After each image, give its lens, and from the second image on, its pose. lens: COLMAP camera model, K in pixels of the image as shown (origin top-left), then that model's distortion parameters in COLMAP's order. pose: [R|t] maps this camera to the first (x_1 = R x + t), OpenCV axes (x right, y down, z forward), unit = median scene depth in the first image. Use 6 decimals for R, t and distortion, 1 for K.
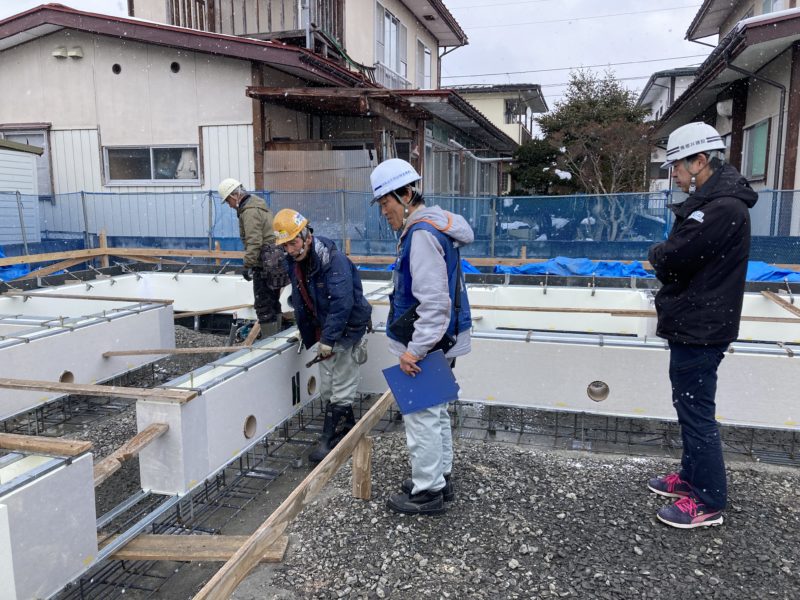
lens RADIAL K [[651.1, 0, 400.0], [0, 651.1, 300.0], [0, 0, 1]] dist [0.014311, 0.000647]
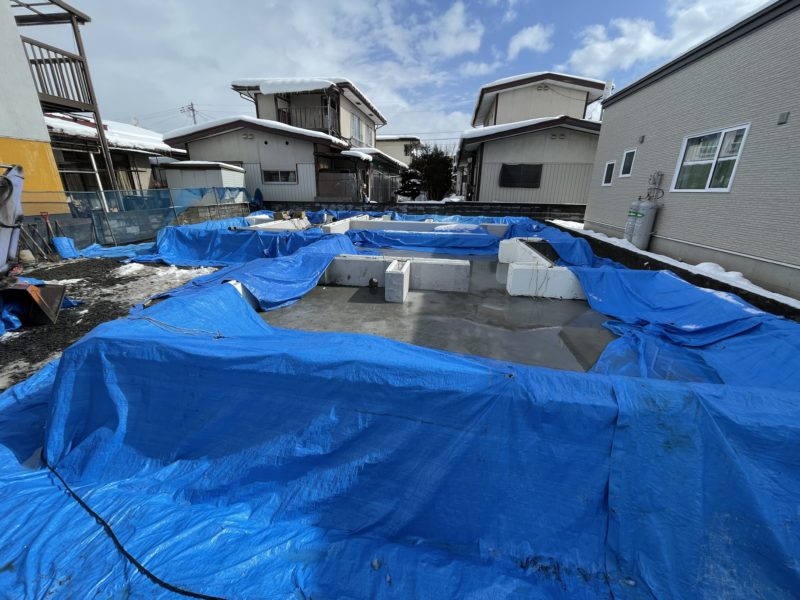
lens RADIAL K [[321.6, 0, 400.0], [0, 321.6, 300.0], [0, 0, 1]] dist [-0.010622, 0.000001]
pose [[0.991932, -0.026378, 0.123999, -0.027435], [0.003280, 0.983127, 0.182894, 0.089330], [-0.126731, -0.181011, 0.975282, -0.652276]]
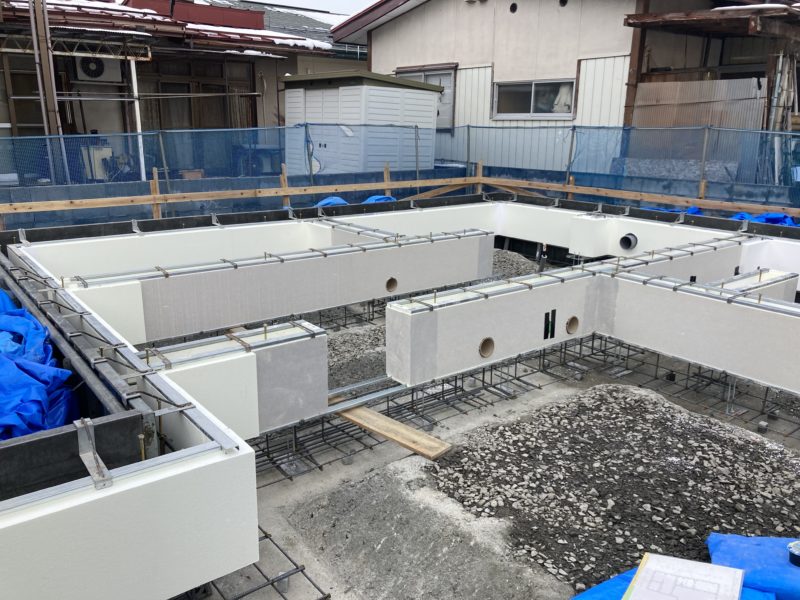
lens RADIAL K [[661.1, 0, 400.0], [0, 661.1, 300.0], [0, 0, 1]] dist [0.008198, 0.008194]
pose [[0.804753, 0.160292, -0.571559, 0.116485], [-0.099771, 0.985679, 0.135955, -0.011791], [0.585166, -0.052385, 0.809220, -0.009611]]
